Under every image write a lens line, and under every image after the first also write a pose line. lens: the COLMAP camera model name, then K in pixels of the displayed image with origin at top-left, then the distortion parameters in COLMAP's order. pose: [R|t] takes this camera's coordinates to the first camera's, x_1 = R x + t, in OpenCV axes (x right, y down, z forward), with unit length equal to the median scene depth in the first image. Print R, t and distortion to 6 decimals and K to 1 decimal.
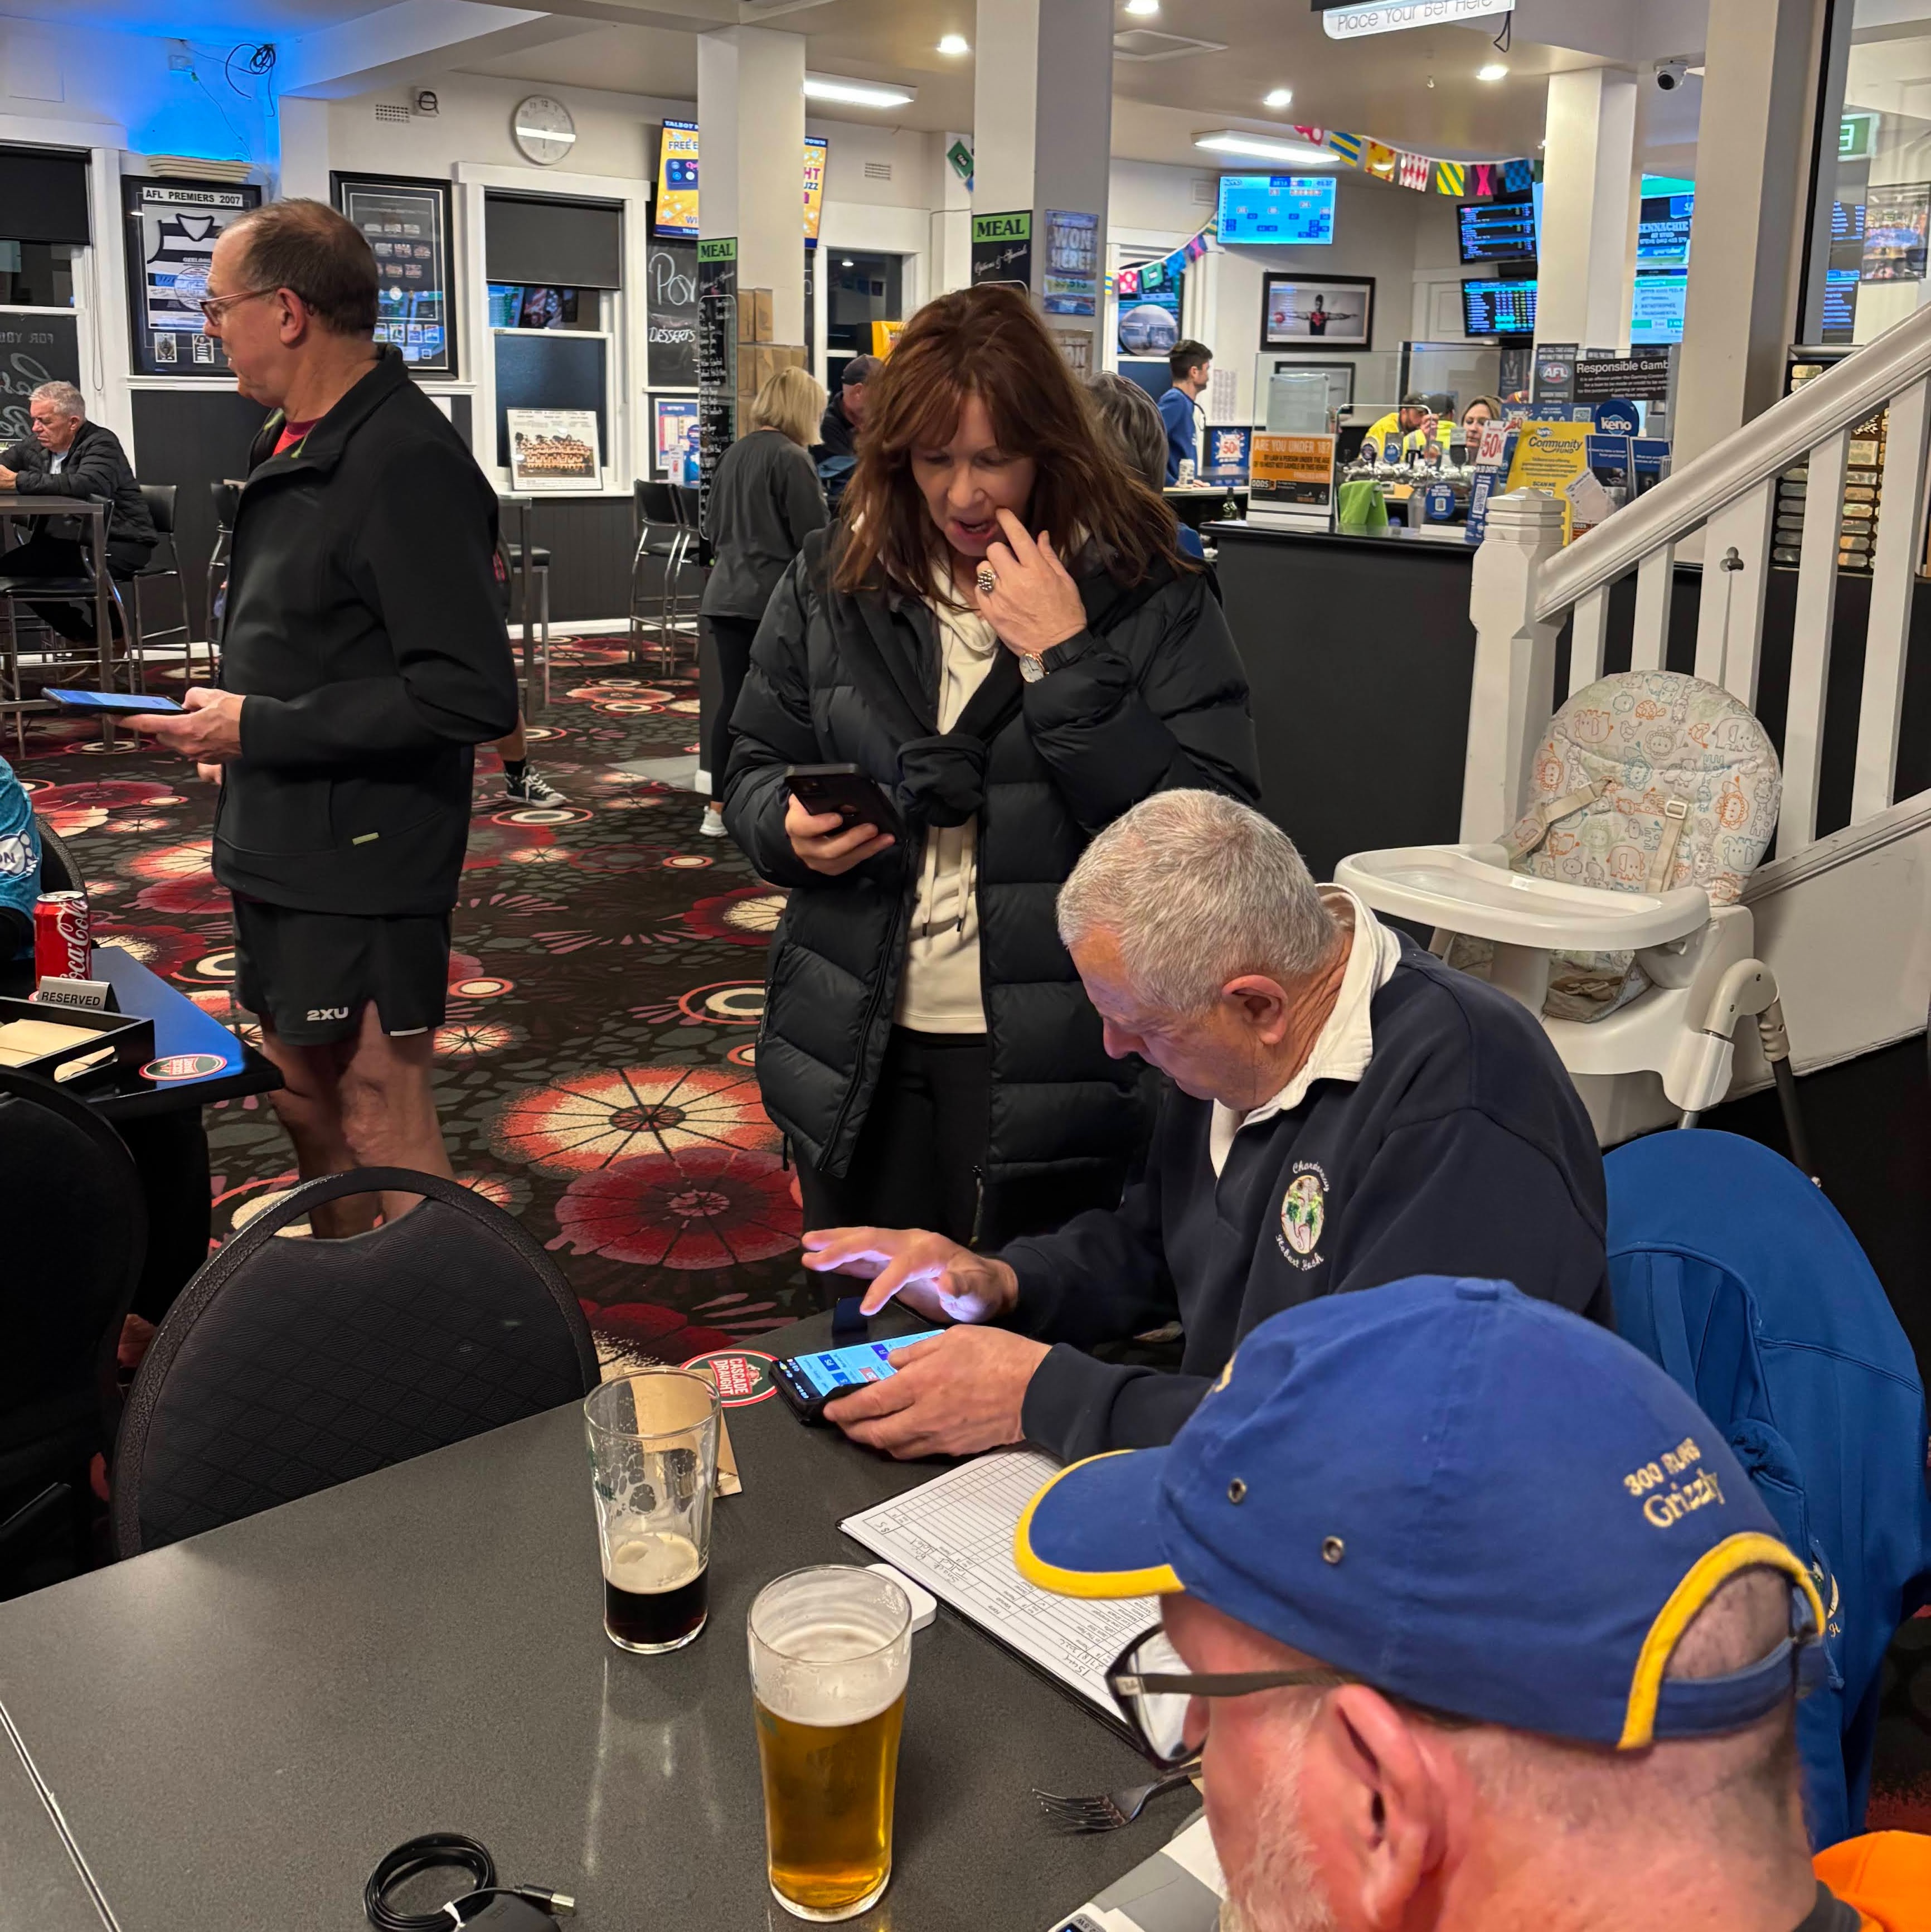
lens RADIAL K [[1890.5, 0, 969.5], [0, 1890.5, 740.8], [0, 0, 1]] dist [0.006818, 0.000000]
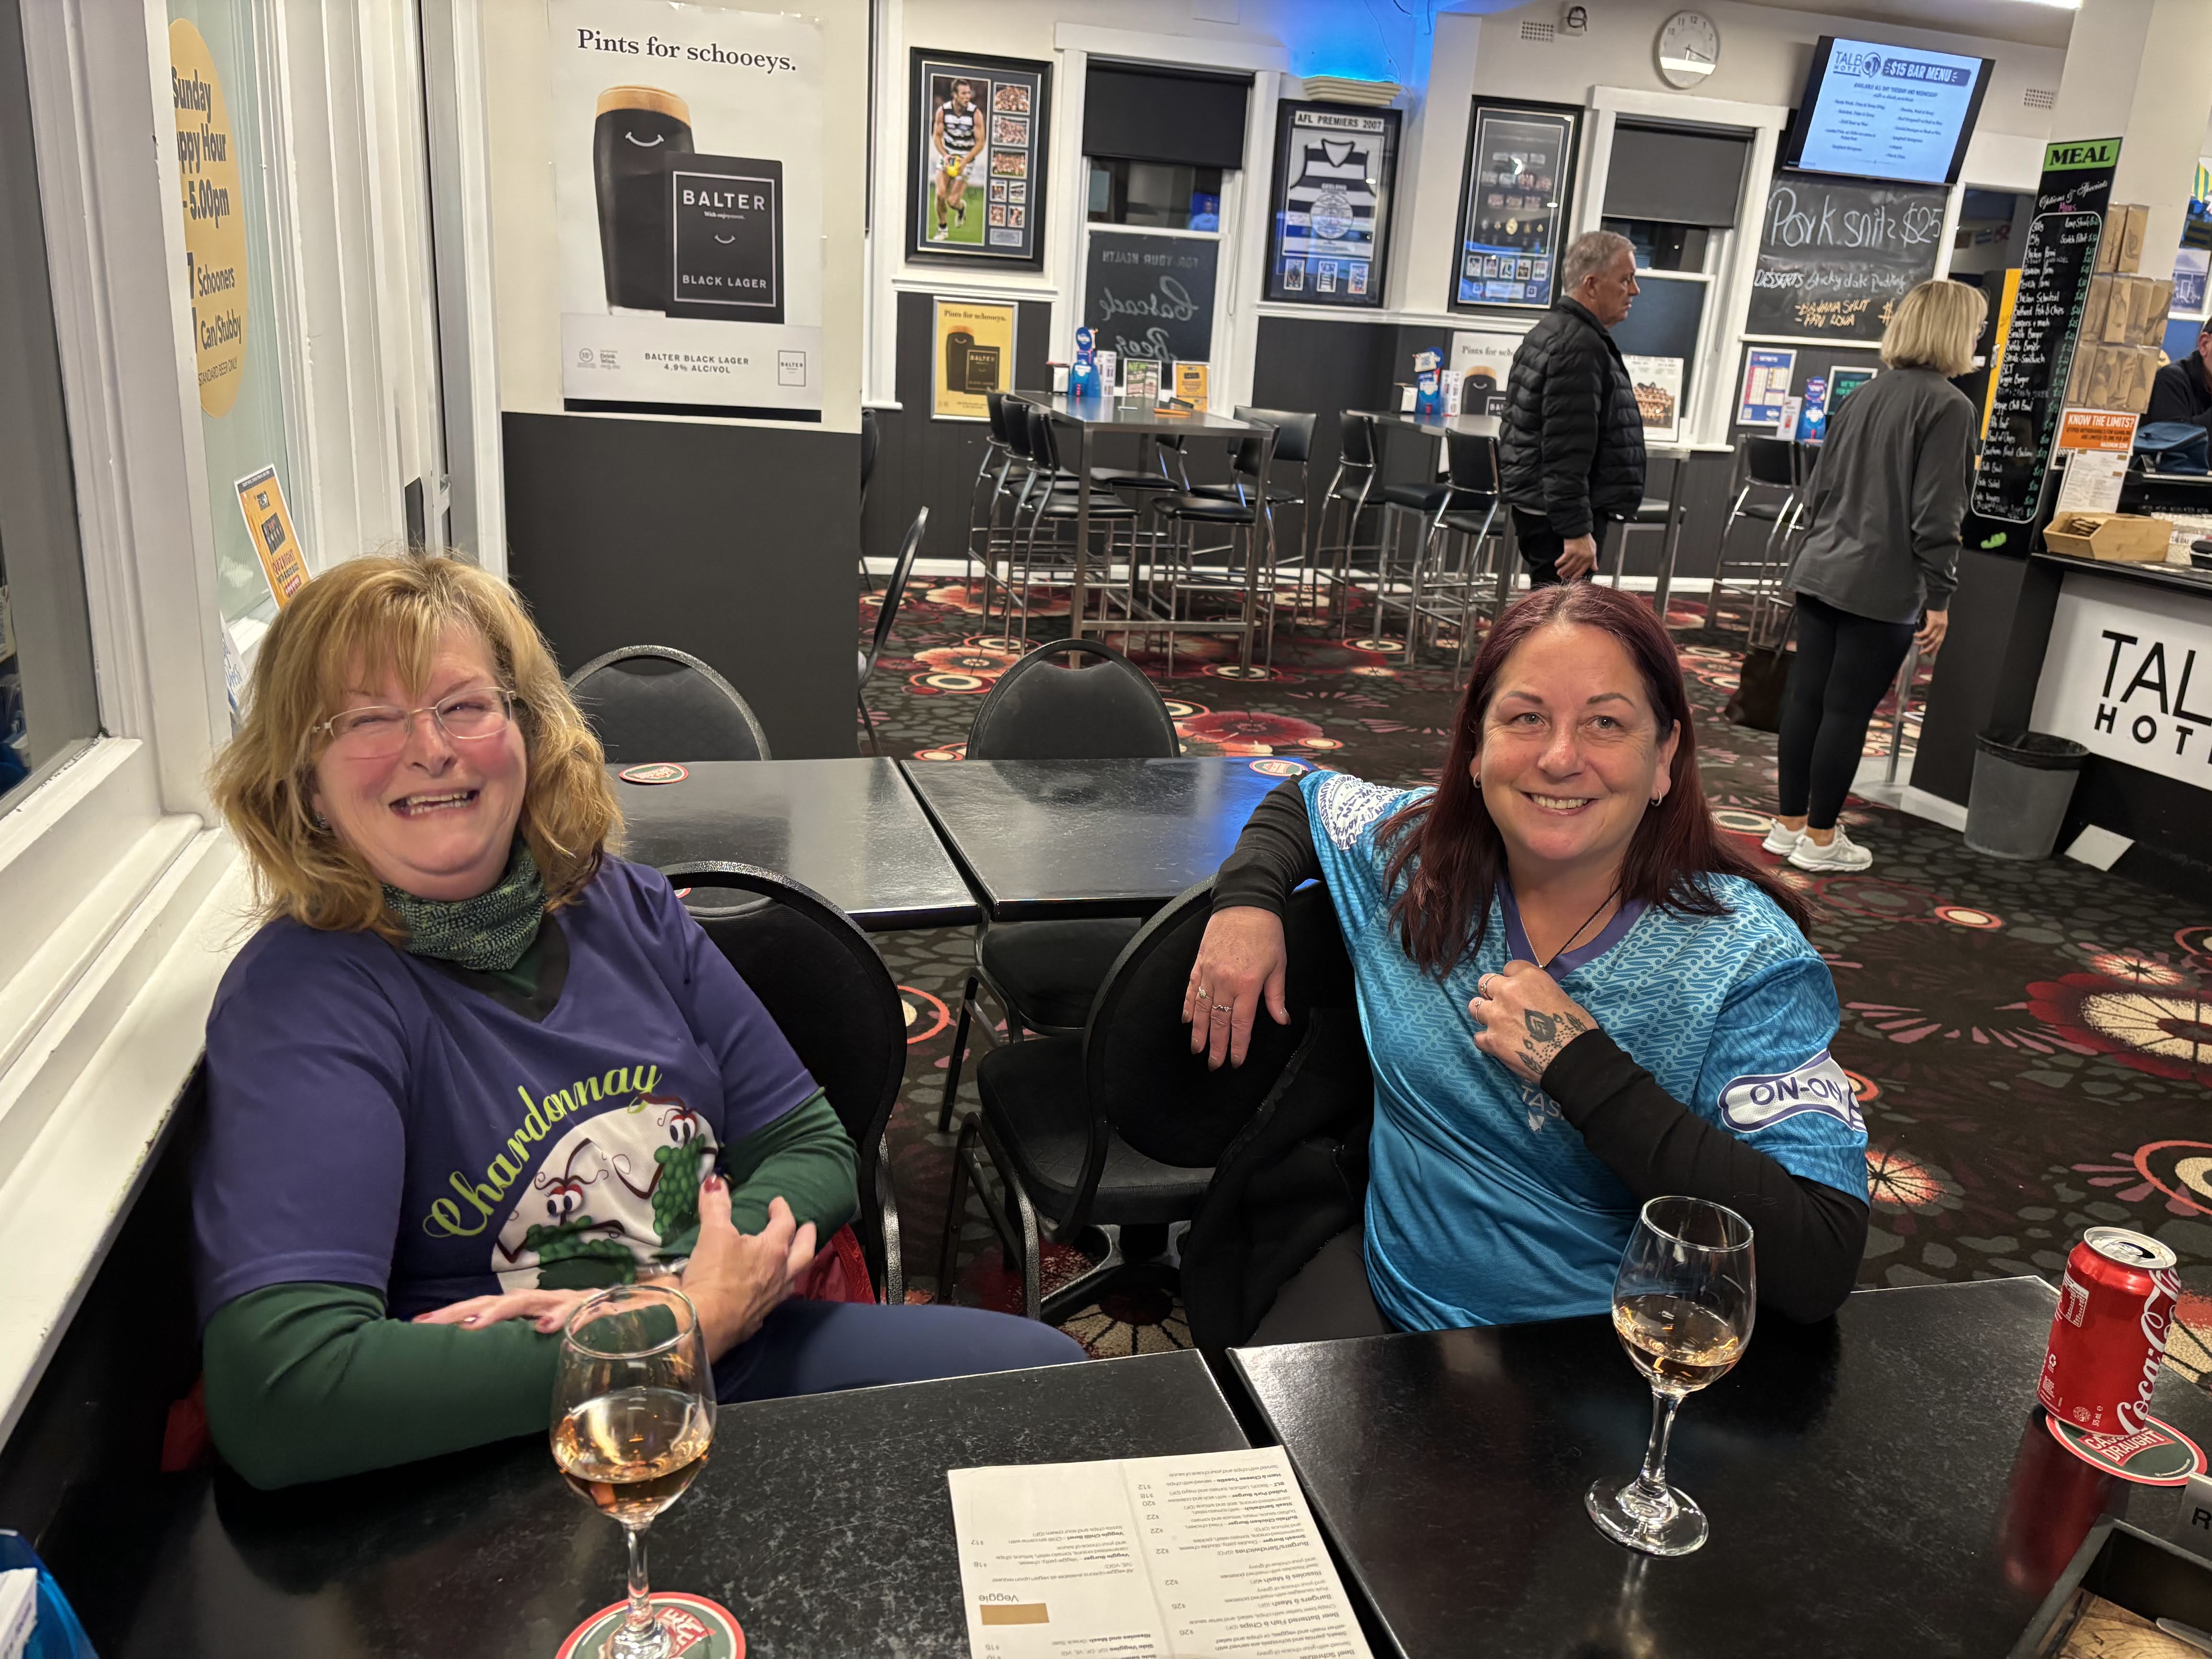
lens RADIAL K [[1658.9, 0, 1116.2], [0, 1658.9, 822.0], [0, 0, 1]] dist [0.025107, -0.020344]
pose [[0.916853, 0.150347, -0.369833, -0.138751], [-0.113848, 0.986376, 0.118747, -0.012315], [0.382648, -0.066769, 0.921478, 0.117977]]
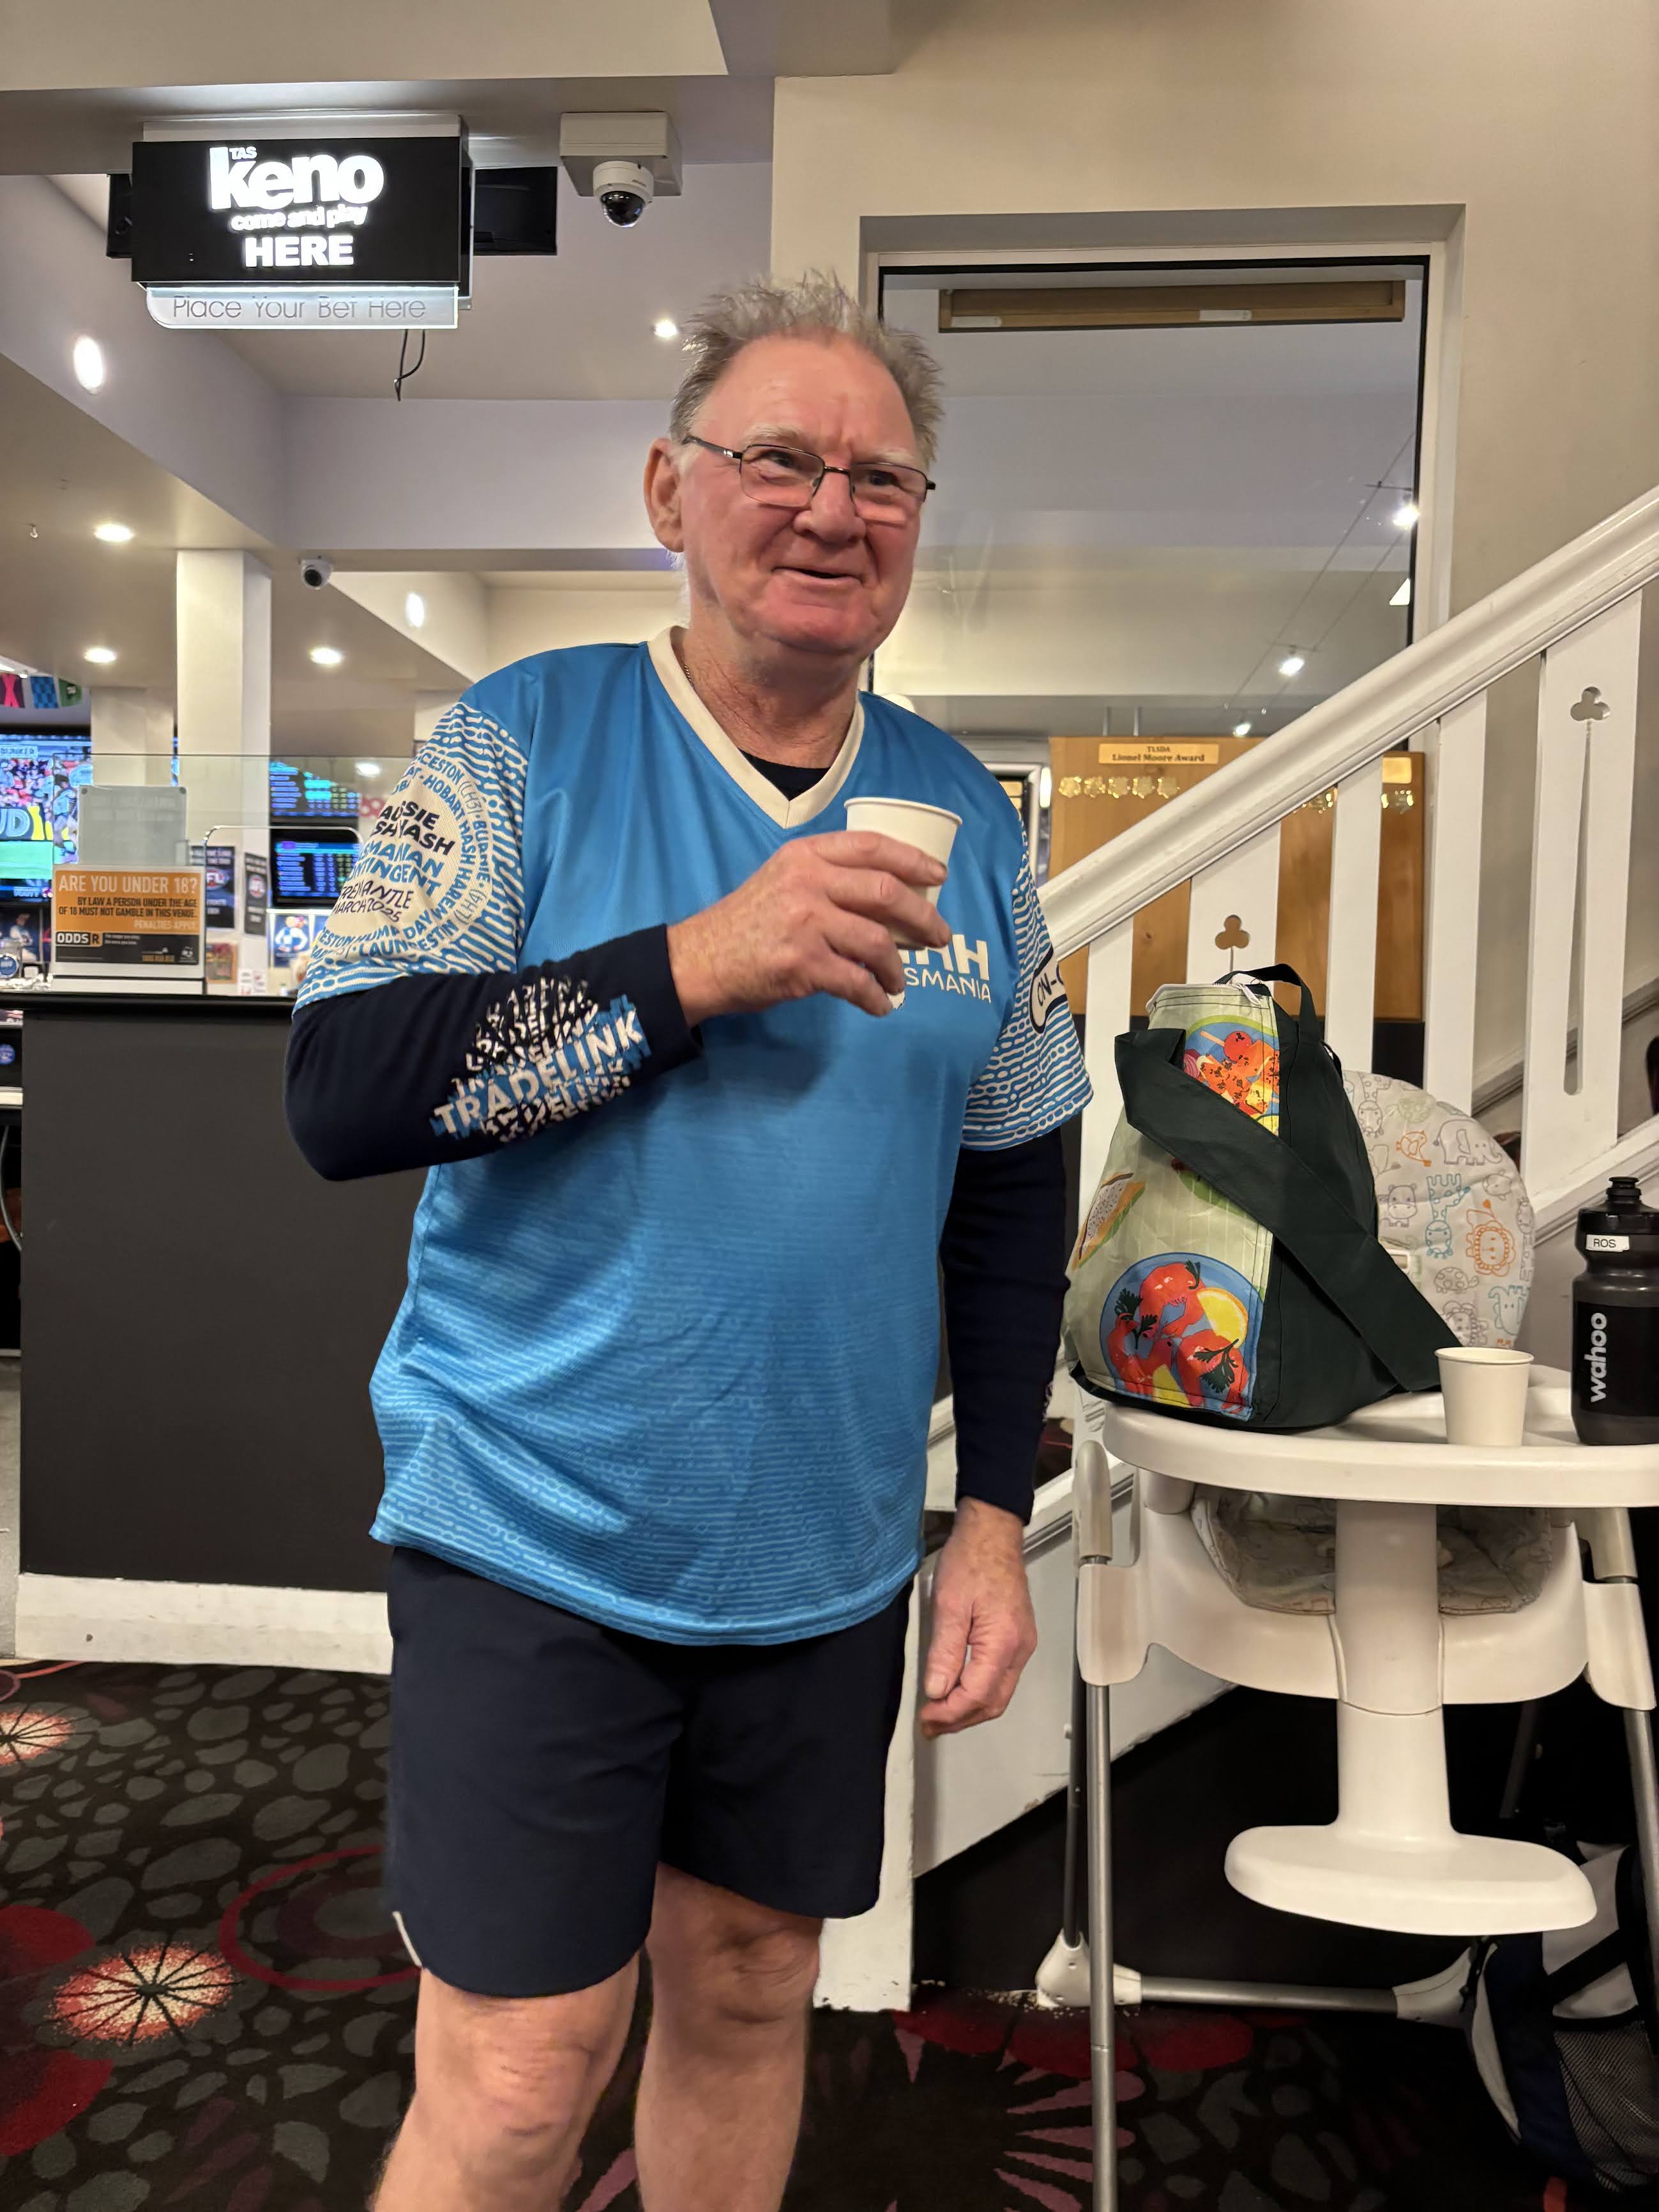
lens RADIAL K [[1672.2, 0, 847.4], [0, 1672.2, 1118.0], [0, 0, 1]] dist [0.029897, -0.050965]
pose [[0.677769, -0.038202, 0.734282, -0.053715], [0.117534, 0.991437, -0.056907, -0.000991], [-0.725820, 0.124873, 0.676455, 0.189913]]
